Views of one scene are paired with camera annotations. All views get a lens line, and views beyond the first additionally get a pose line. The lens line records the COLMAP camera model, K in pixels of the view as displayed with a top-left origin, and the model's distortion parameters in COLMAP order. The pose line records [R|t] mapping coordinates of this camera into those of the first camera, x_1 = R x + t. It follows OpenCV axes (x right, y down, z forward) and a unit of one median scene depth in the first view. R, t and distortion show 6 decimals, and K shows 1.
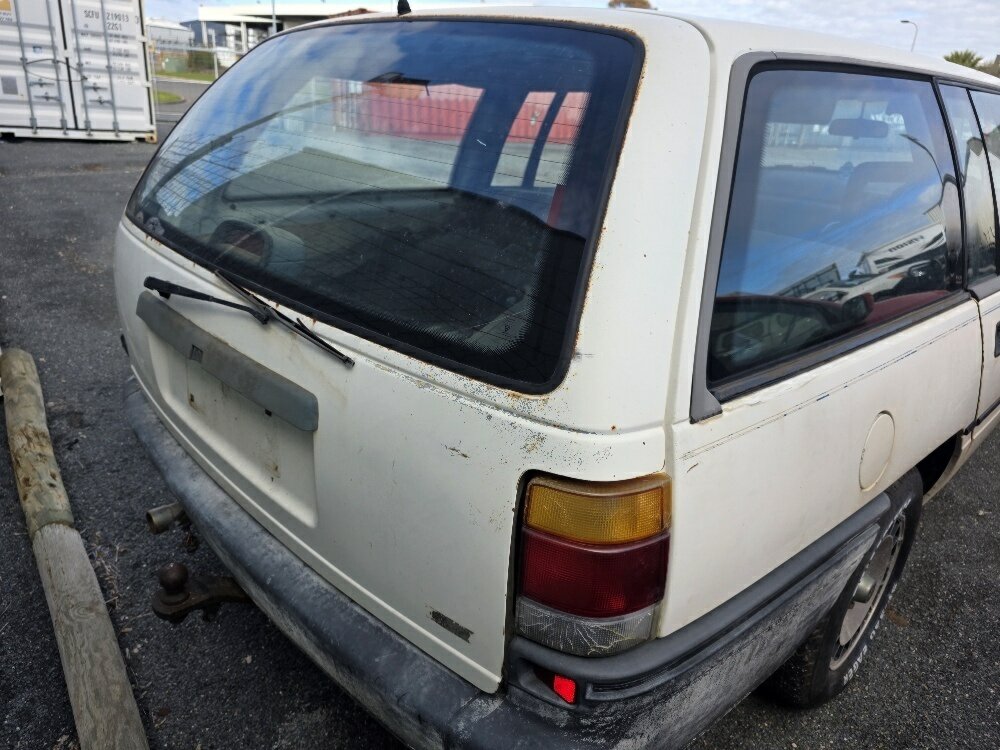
lens RADIAL K [[706.3, 0, 500.2], [0, 706.3, 379.1], [0, 0, 1]] dist [0.041948, -0.046837]
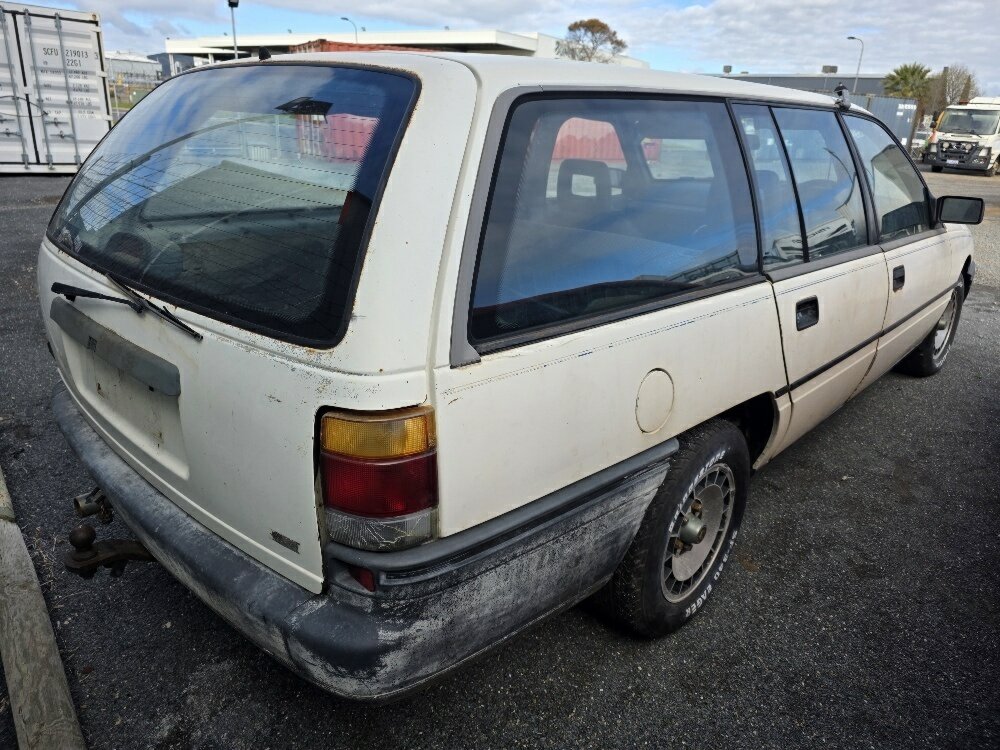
lens RADIAL K [[700.3, 0, 500.0], [0, 700.3, 375.0], [0, 0, 1]] dist [0.049638, -0.048962]
pose [[0.998777, -0.038603, 0.030893, 0.197669], [0.039550, 0.998747, -0.030649, 0.072983], [-0.029671, 0.031834, 0.999053, -0.189660]]
